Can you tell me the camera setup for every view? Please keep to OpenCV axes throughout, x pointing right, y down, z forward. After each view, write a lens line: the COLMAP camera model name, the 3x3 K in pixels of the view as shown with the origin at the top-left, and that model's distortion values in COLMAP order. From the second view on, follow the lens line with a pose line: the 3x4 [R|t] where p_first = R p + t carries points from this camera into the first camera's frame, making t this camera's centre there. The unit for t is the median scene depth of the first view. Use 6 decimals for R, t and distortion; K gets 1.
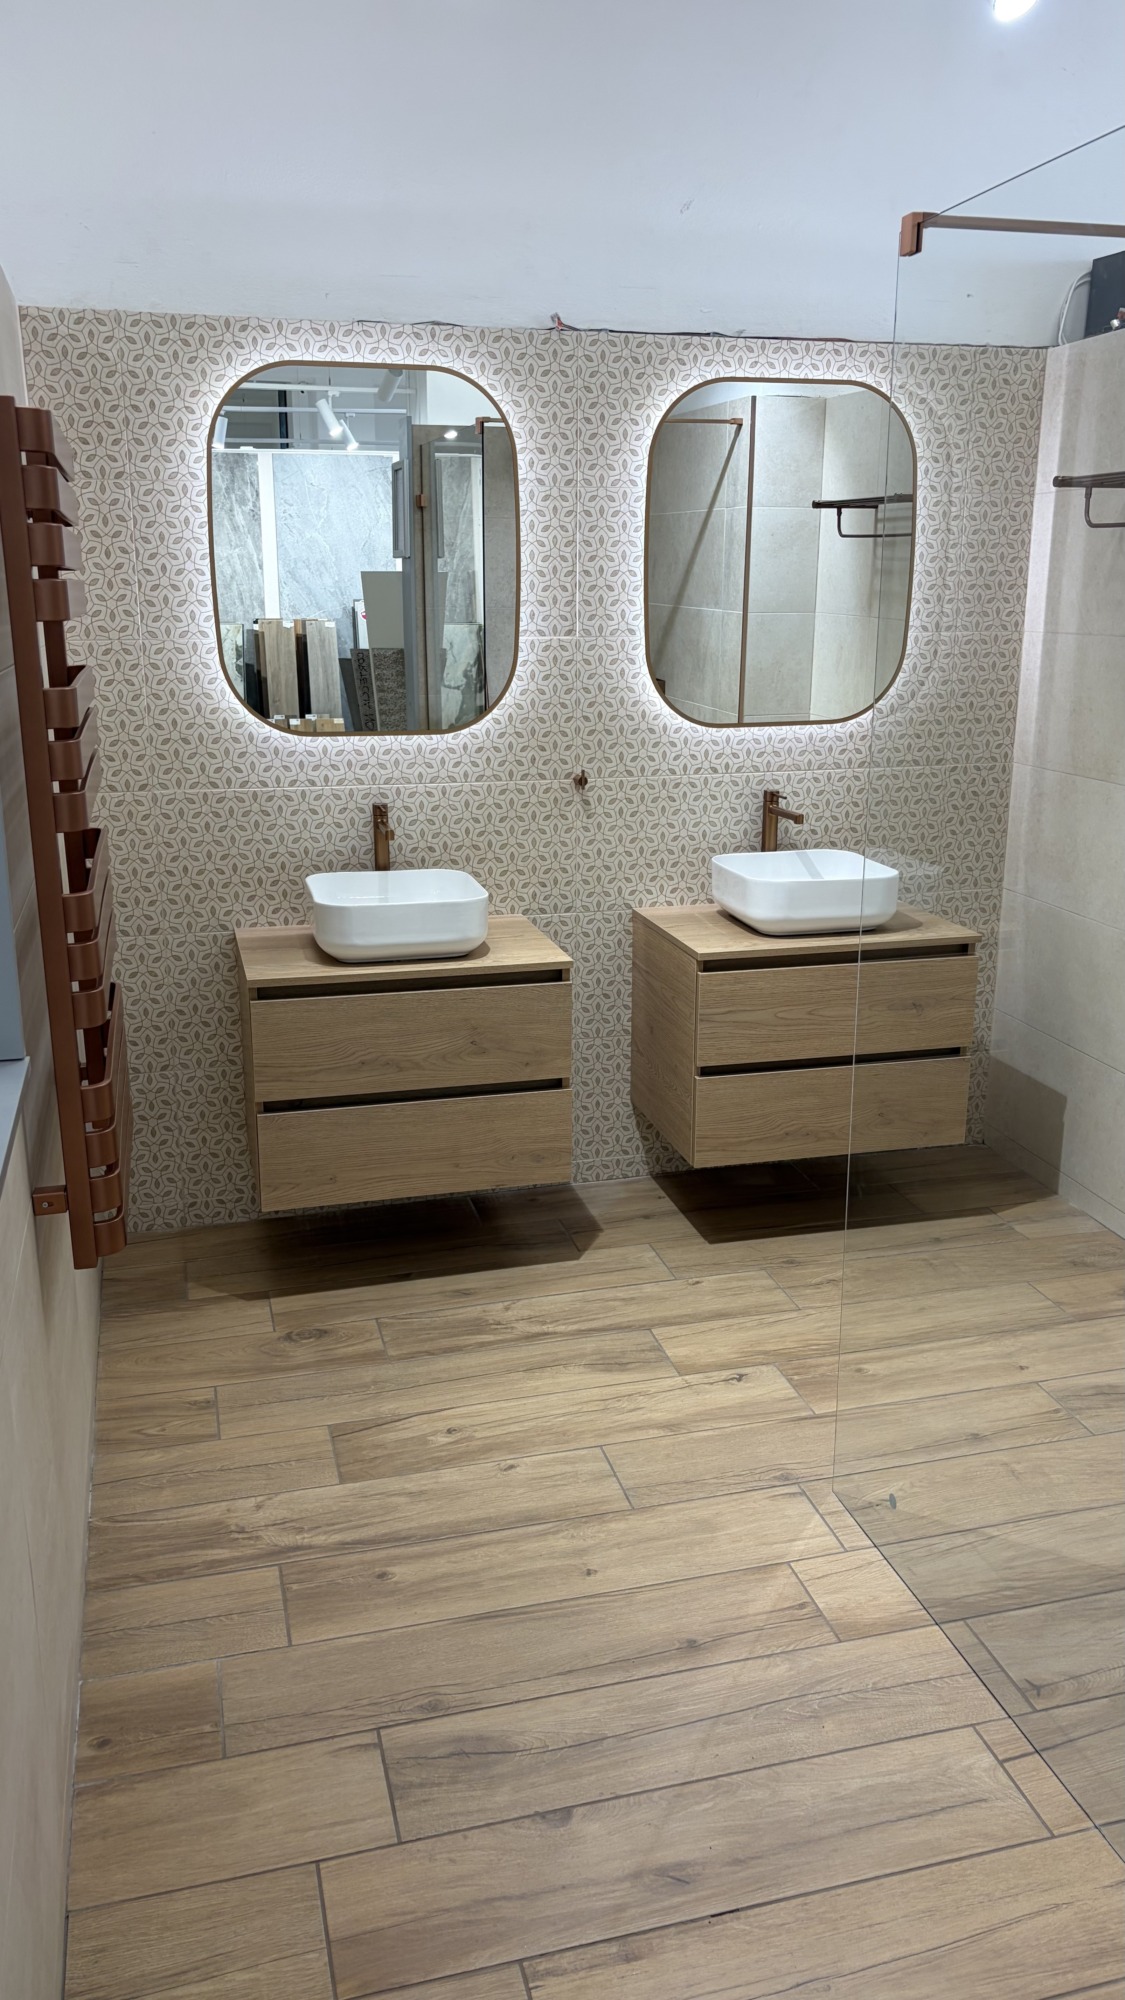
lens RADIAL K [[1518.2, 0, 558.3], [0, 1518.2, 995.8], [0, 0, 1]] dist [0.029824, -0.045980]
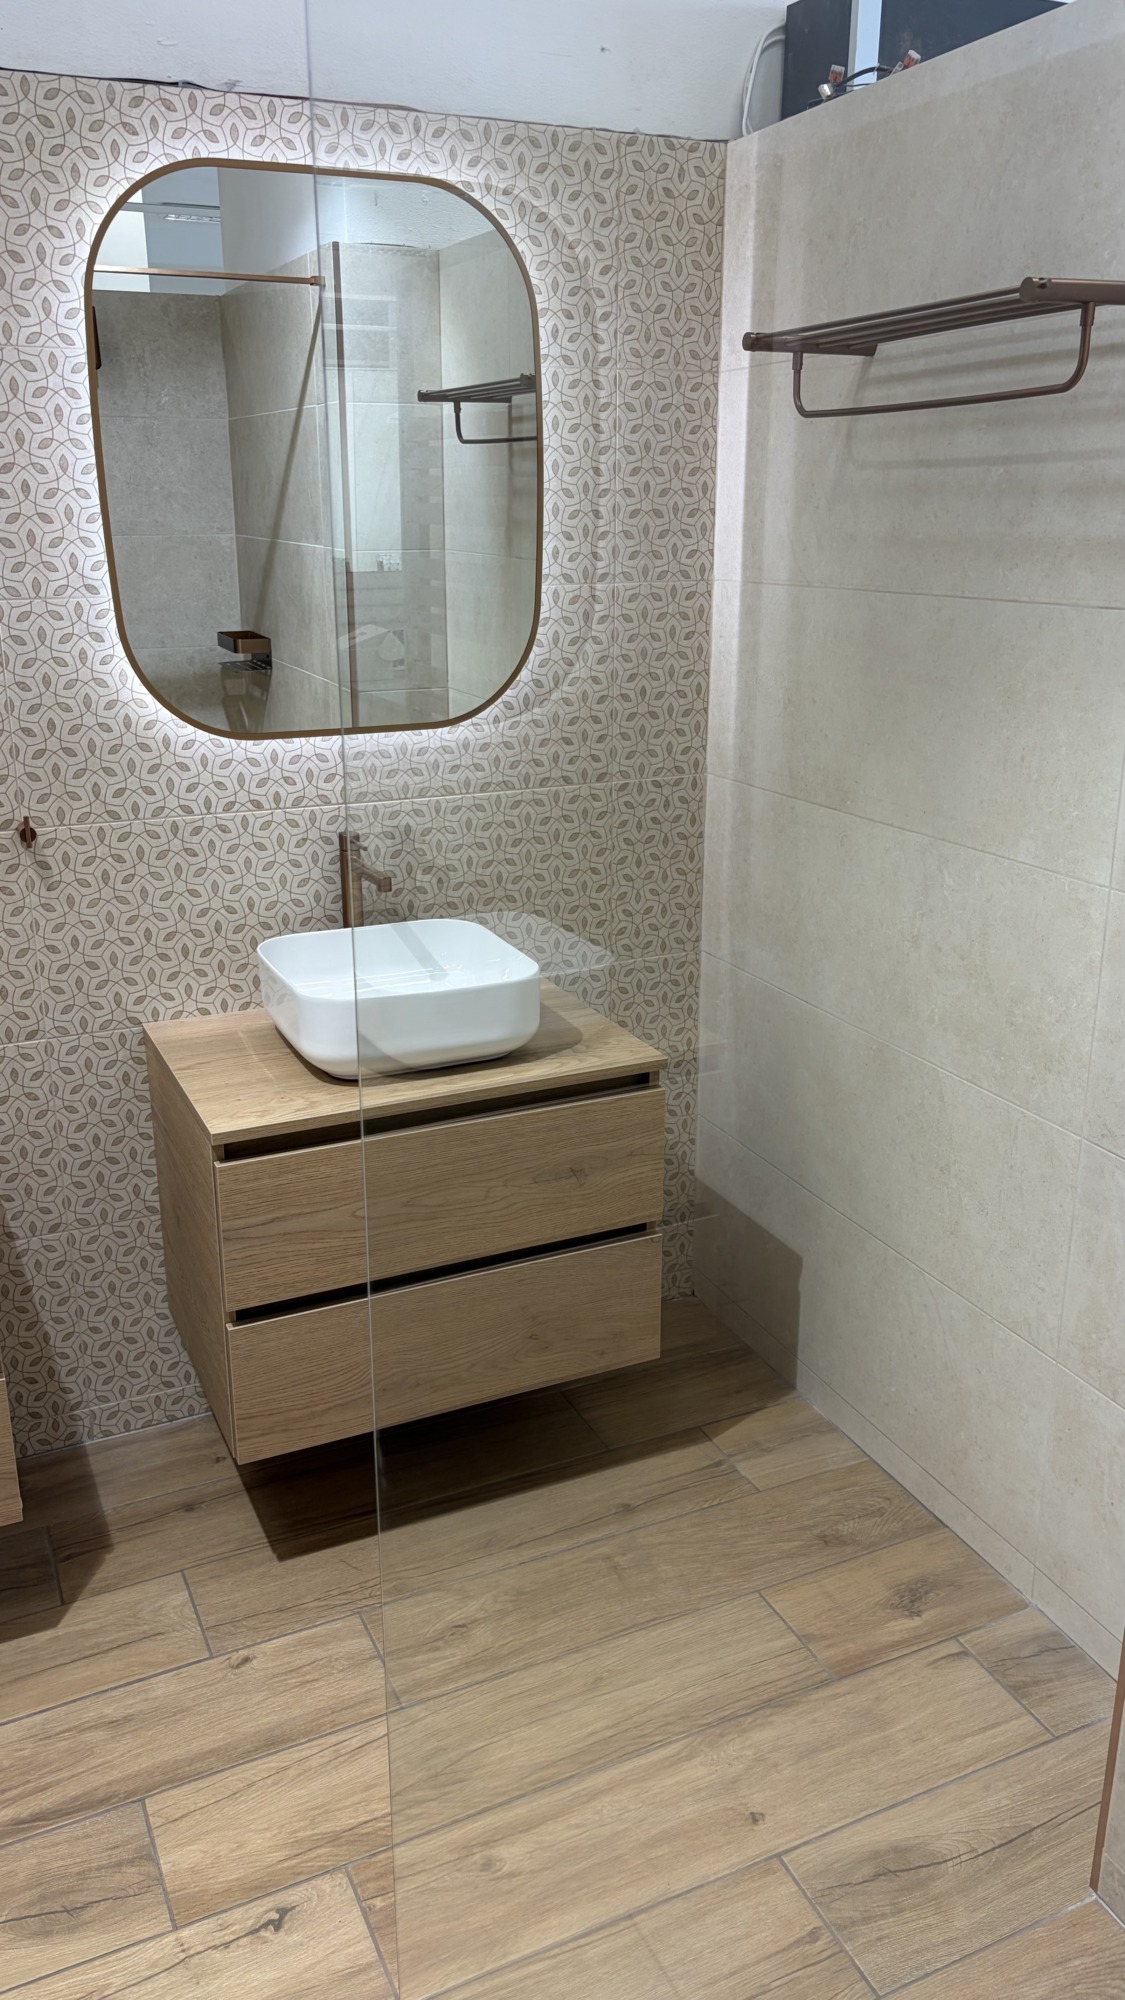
lens RADIAL K [[1518.2, 0, 556.4], [0, 1518.2, 1010.4], [0, 0, 1]] dist [0.029824, -0.045980]
pose [[0.984229, -0.059077, 0.166741, 0.118500], [0.050369, 0.997161, 0.055981, -0.094387], [-0.169575, -0.046699, 0.984410, 0.353536]]
